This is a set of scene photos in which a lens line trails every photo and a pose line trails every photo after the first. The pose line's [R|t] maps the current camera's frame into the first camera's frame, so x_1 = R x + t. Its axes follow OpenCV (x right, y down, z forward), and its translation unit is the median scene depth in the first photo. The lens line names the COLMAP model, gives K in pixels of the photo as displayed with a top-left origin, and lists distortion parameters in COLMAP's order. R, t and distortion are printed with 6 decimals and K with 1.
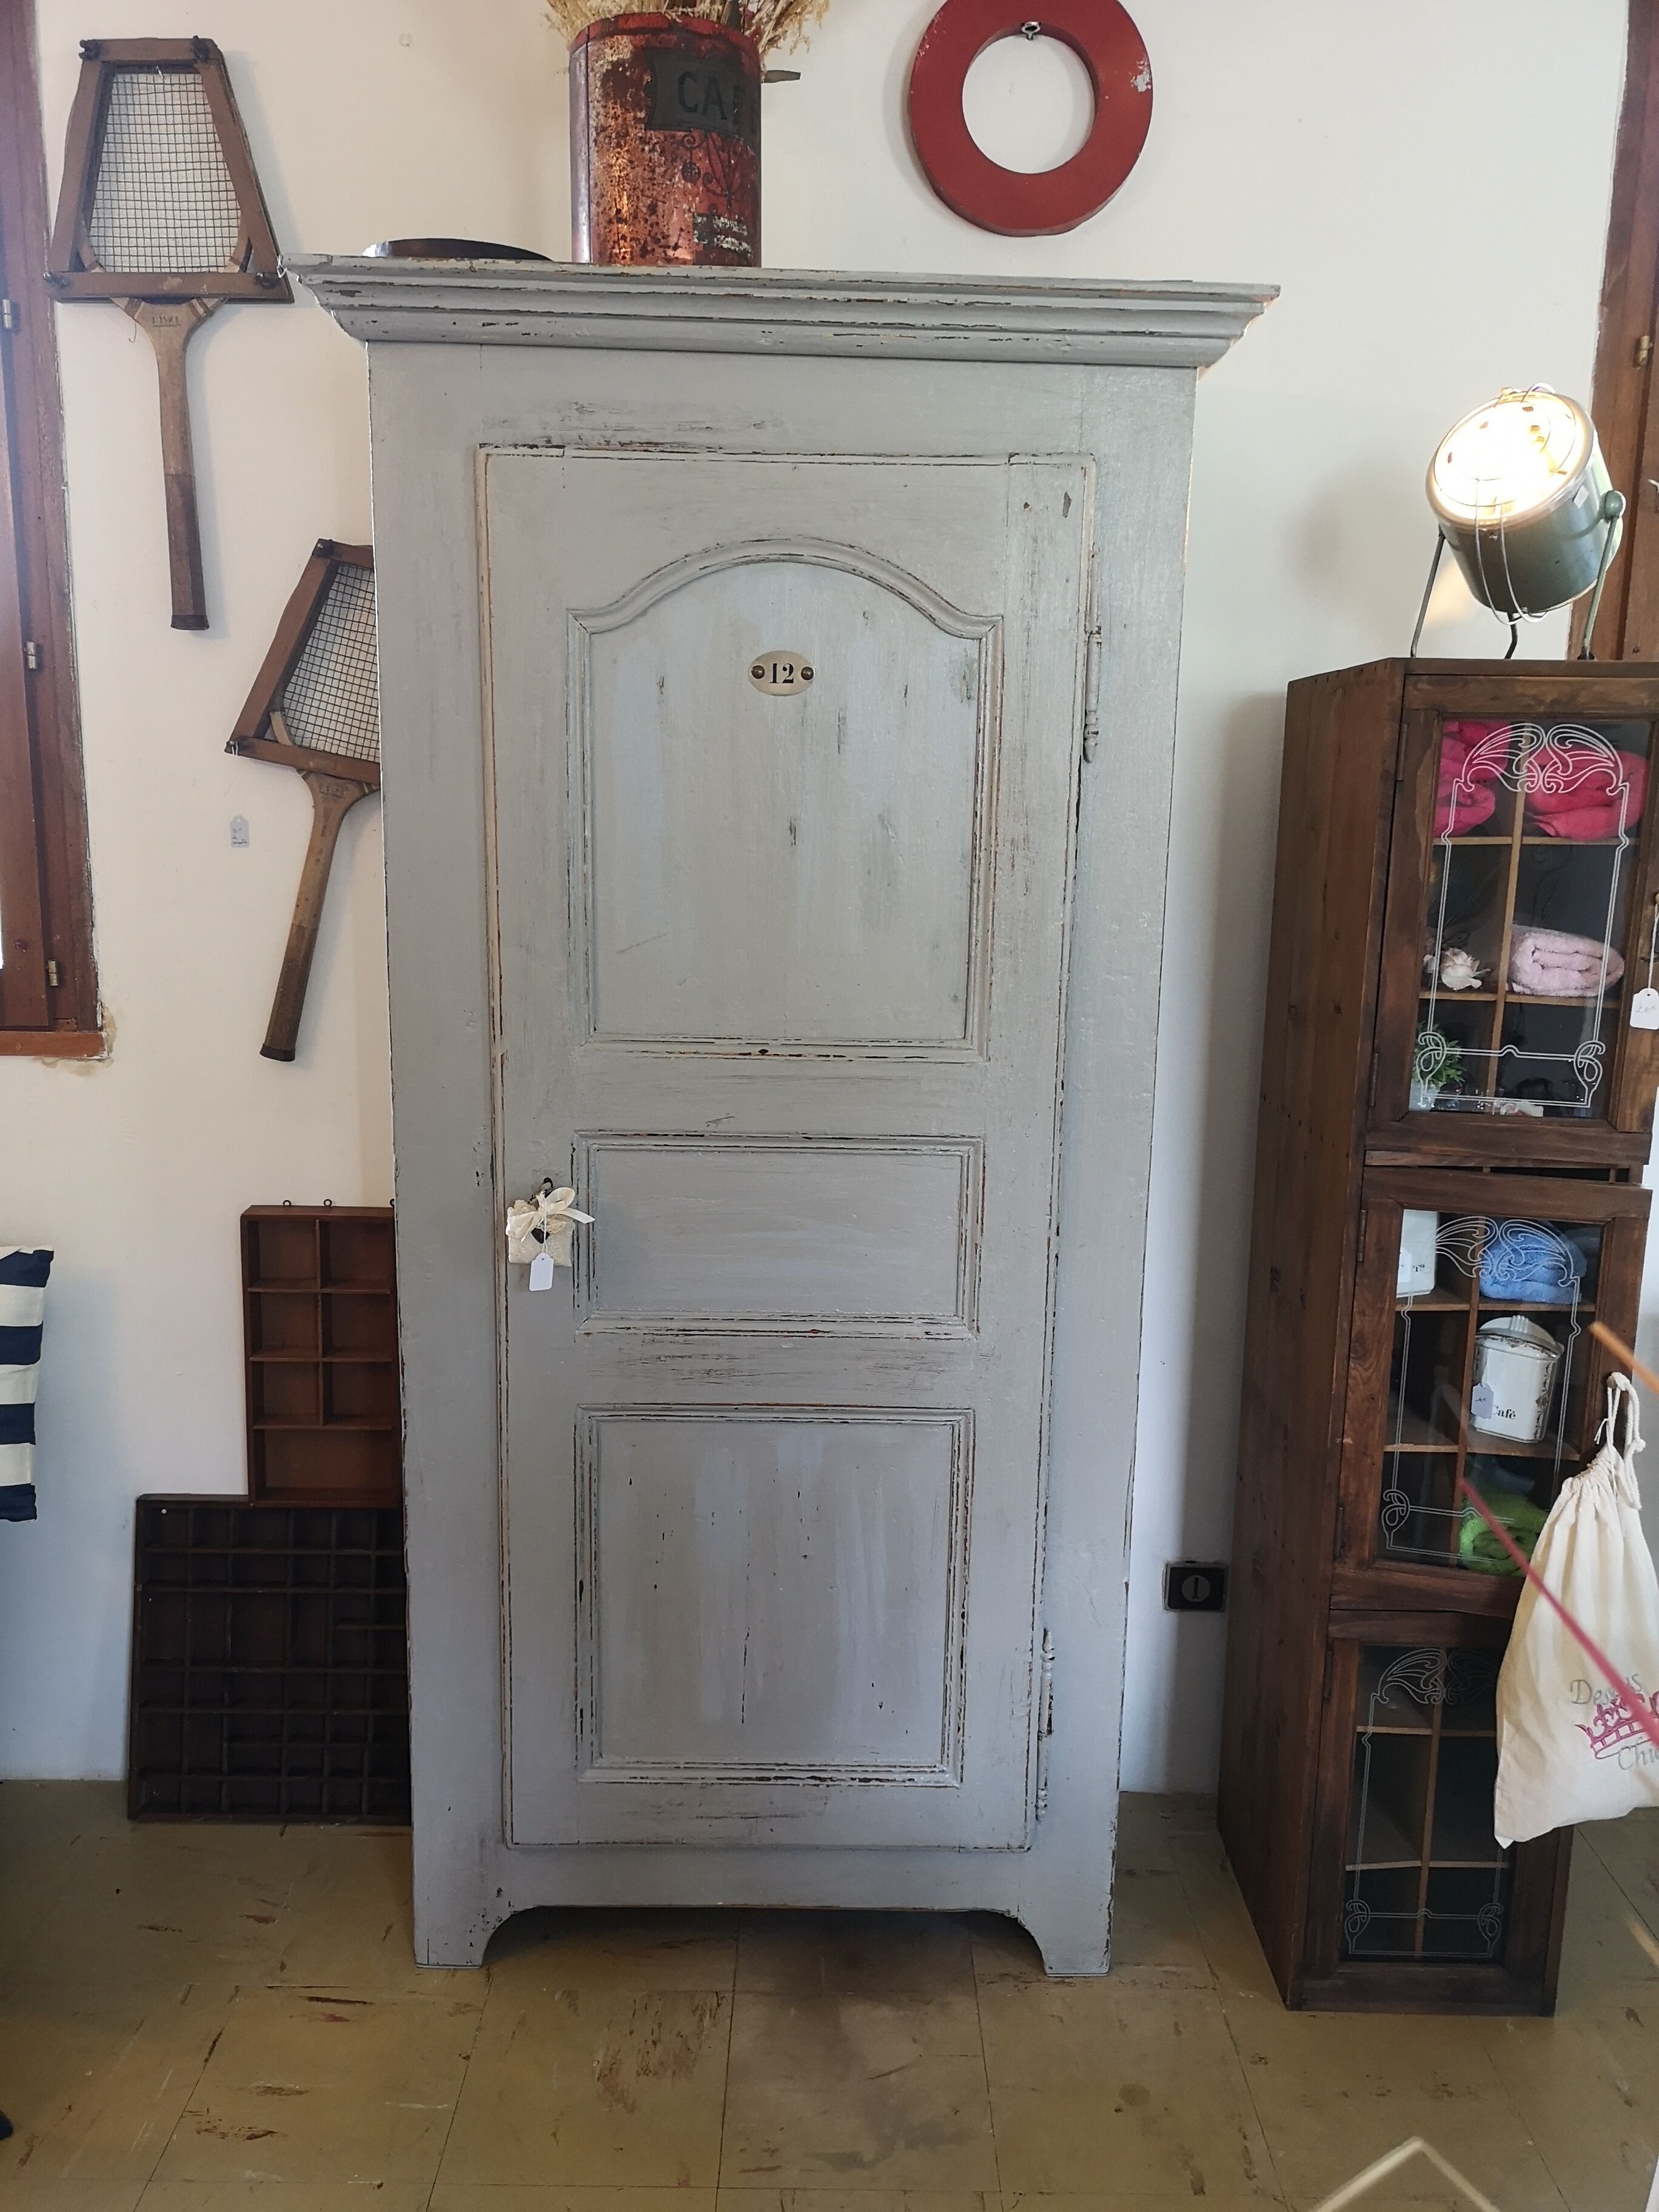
lens RADIAL K [[1704.6, 0, 829.5], [0, 1704.6, 1106.0], [0, 0, 1]] dist [0.035464, -0.005117]
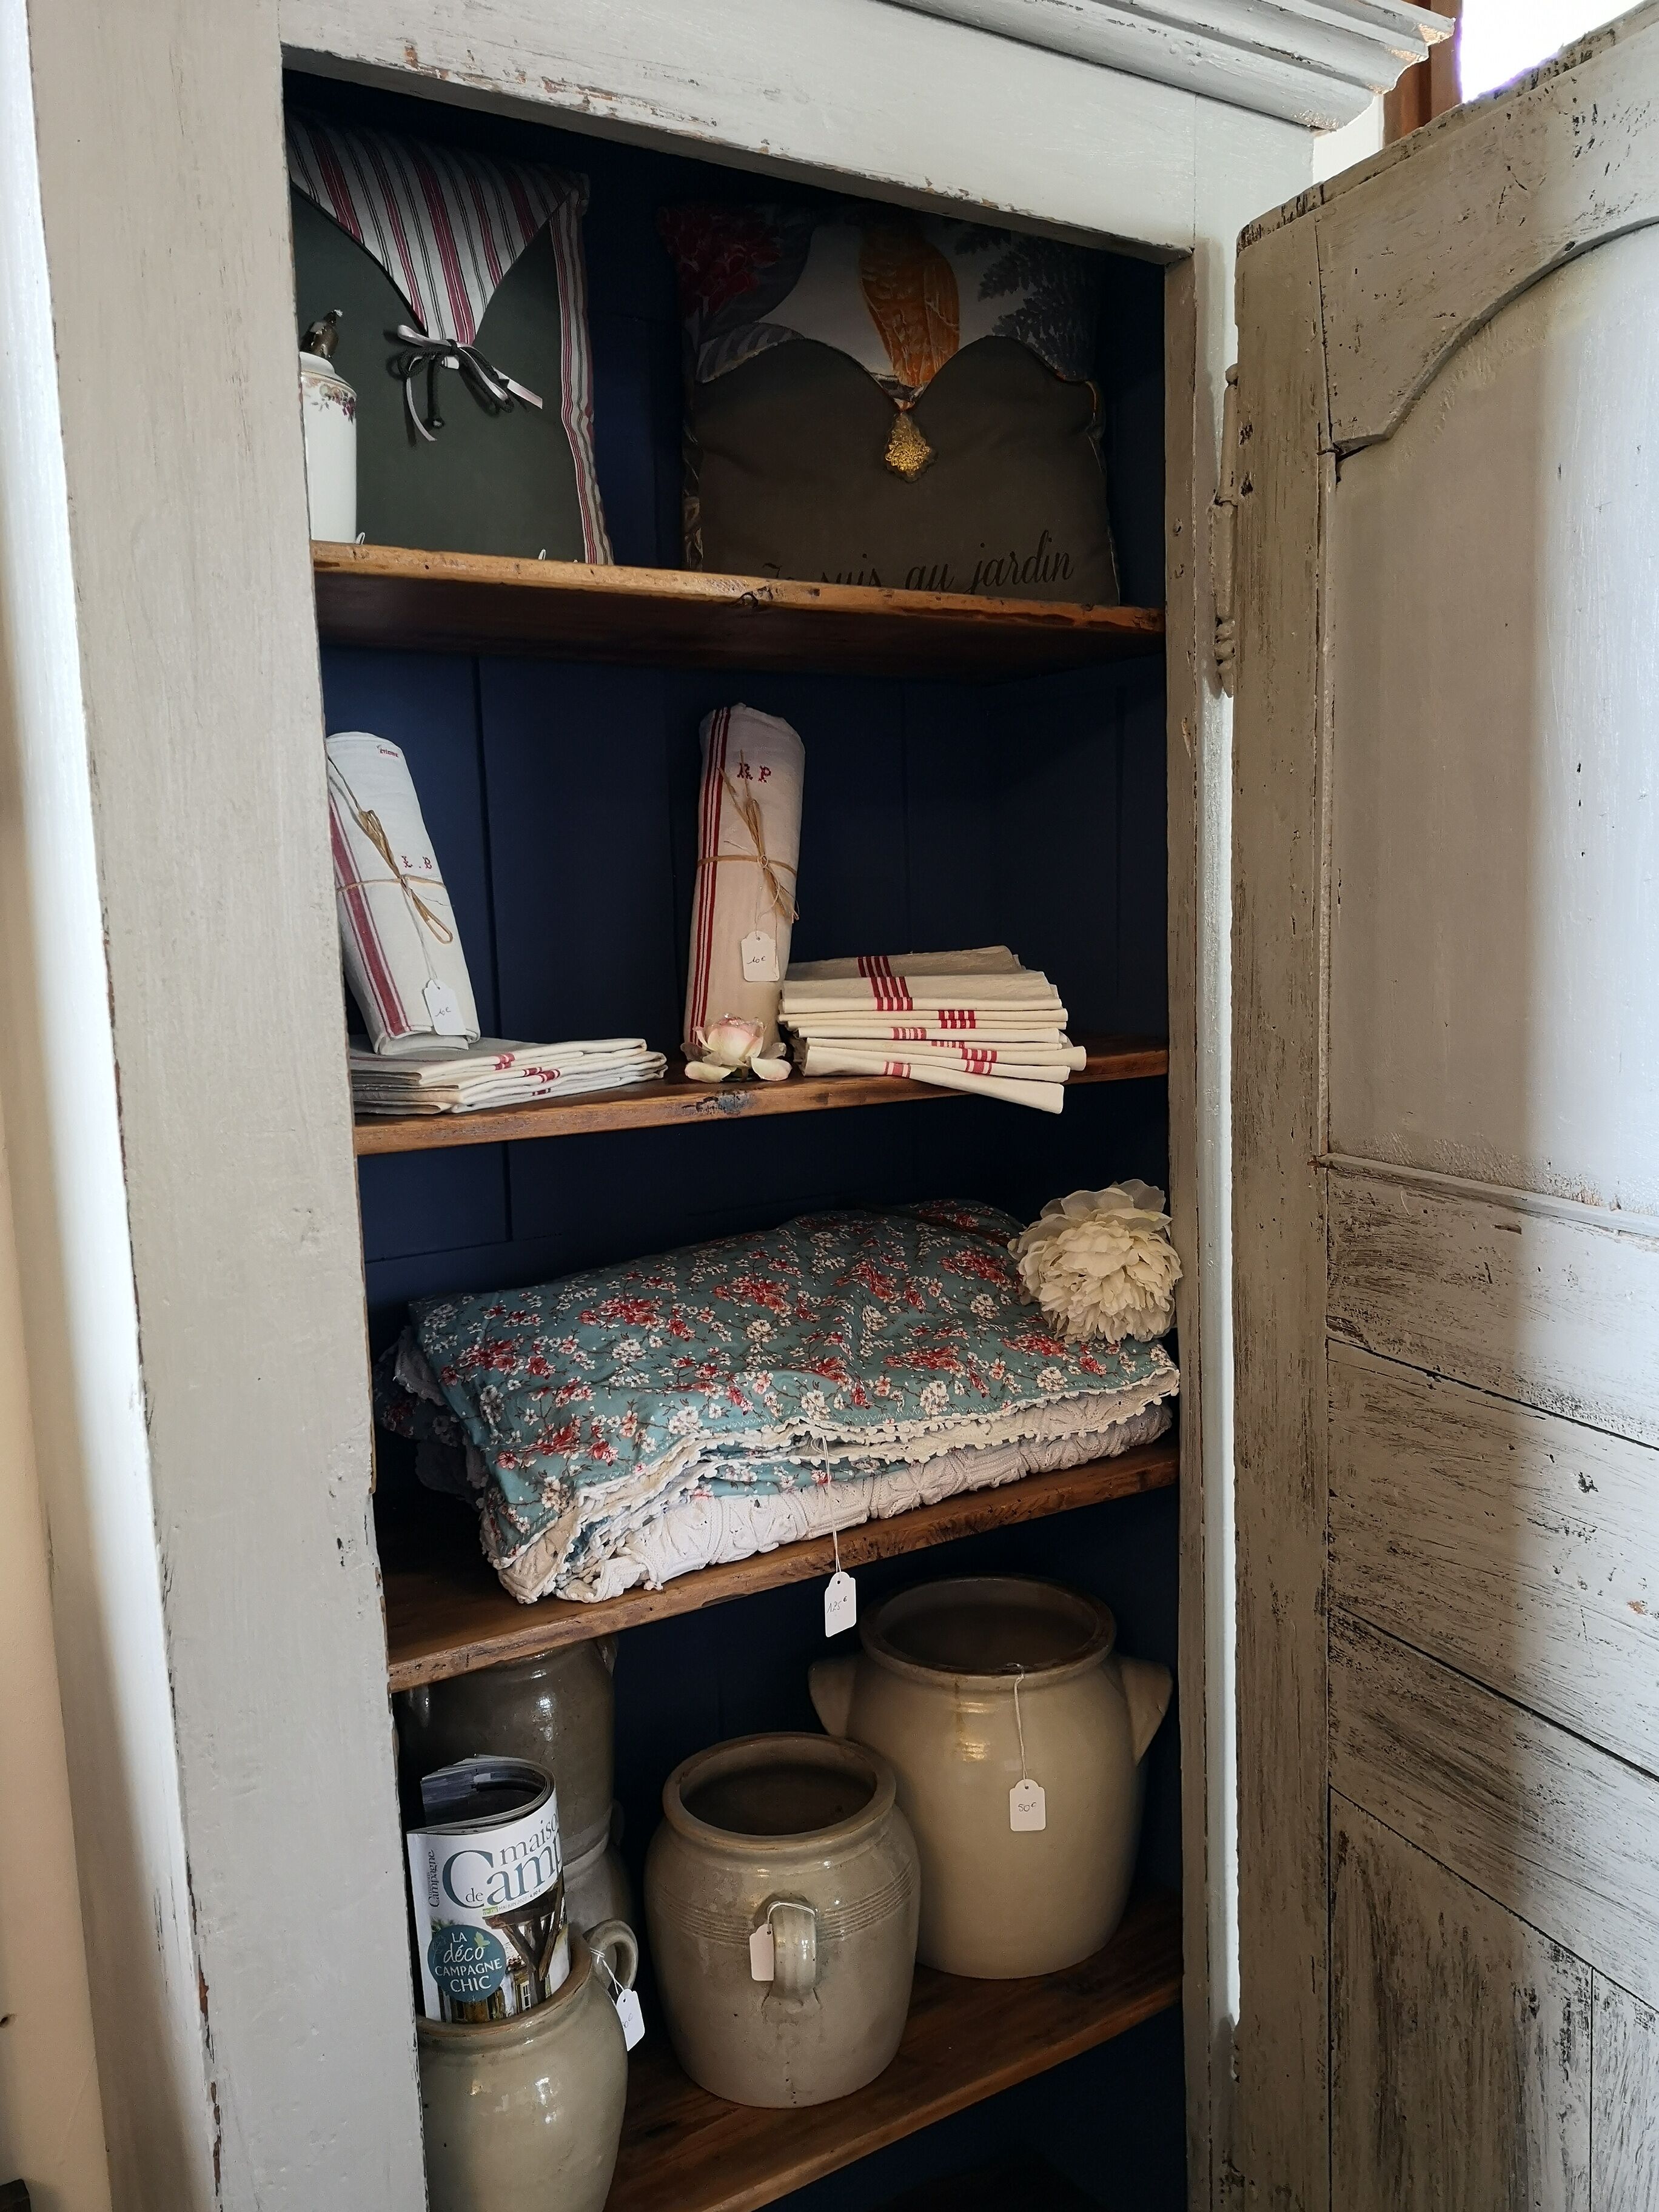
lens RADIAL K [[1739.2, 0, 799.6], [0, 1739.2, 1090.8], [0, 0, 1]] dist [0.010058, -0.034203]
pose [[0.848309, -0.109716, 0.518010, -0.342648], [0.151349, 0.987725, -0.038650, -0.049046], [-0.507411, 0.111187, 0.854501, 0.514658]]
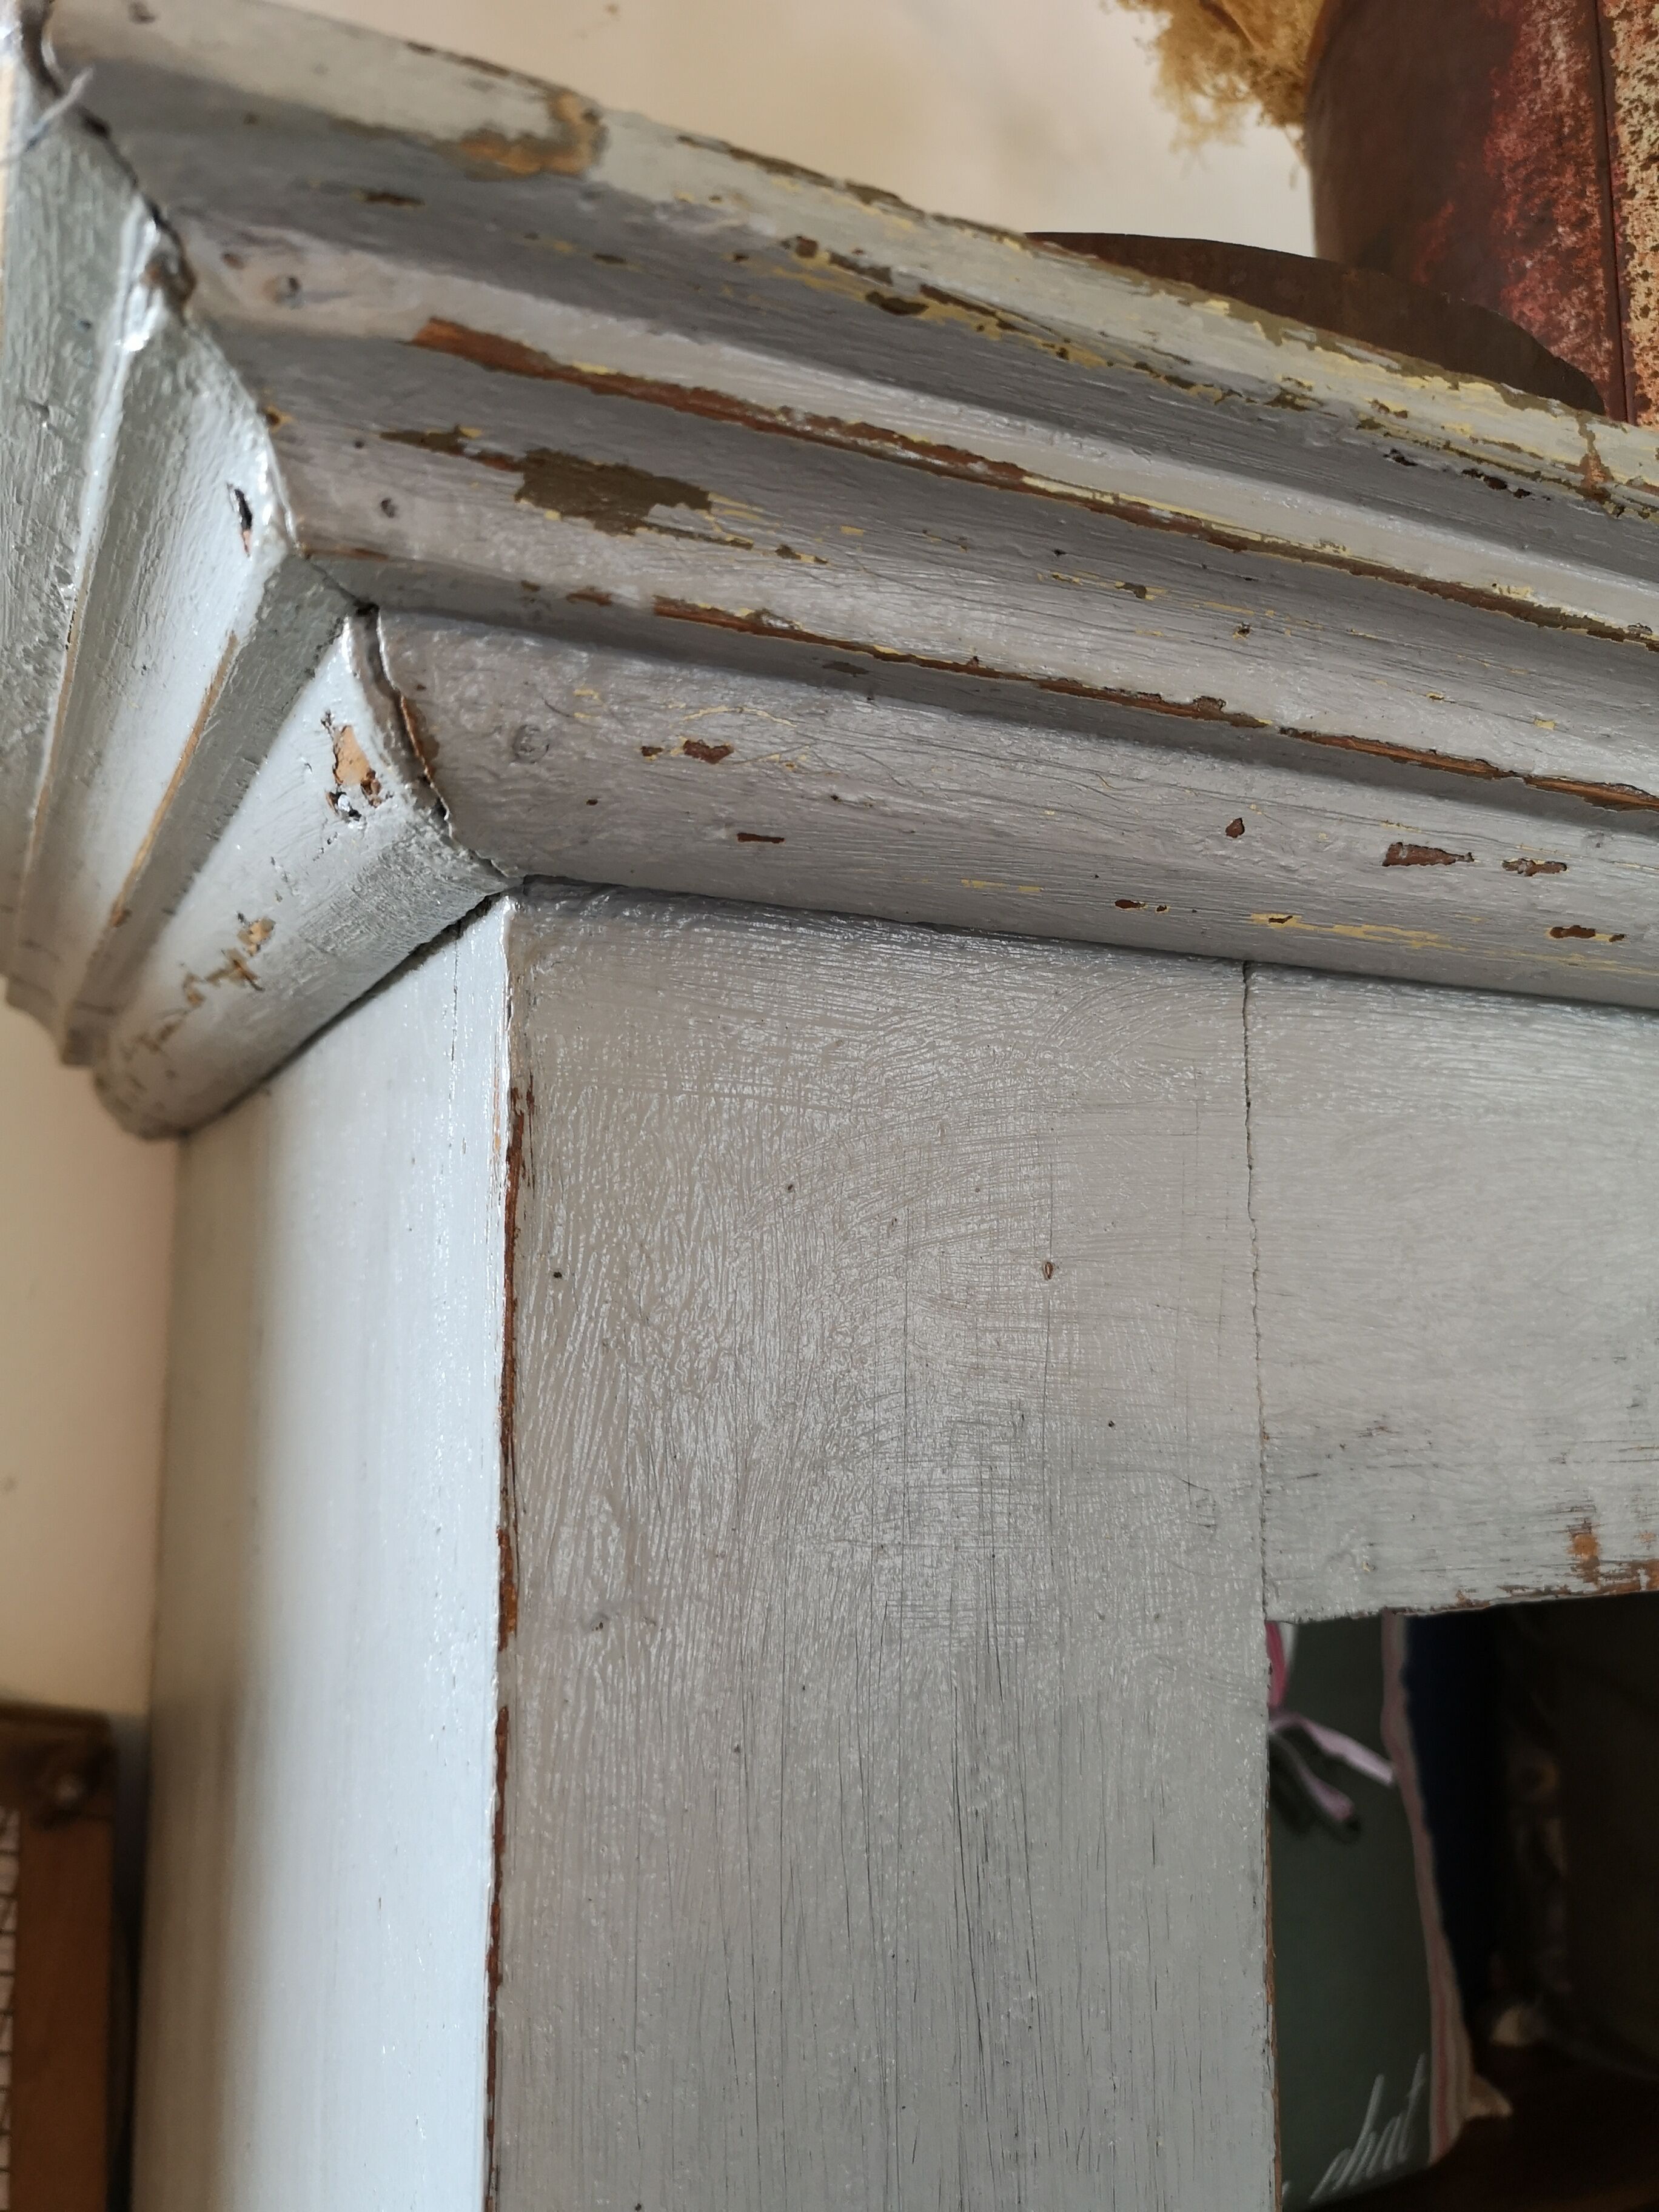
lens RADIAL K [[1764.9, 0, 825.9], [0, 1764.9, 1111.2], [0, 0, 1]] dist [0.025754, -0.049708]
pose [[0.897916, 0.031893, 0.439009, -0.286543], [0.104725, 0.953252, -0.283447, -0.364378], [-0.427527, 0.300487, 0.852601, 0.827029]]
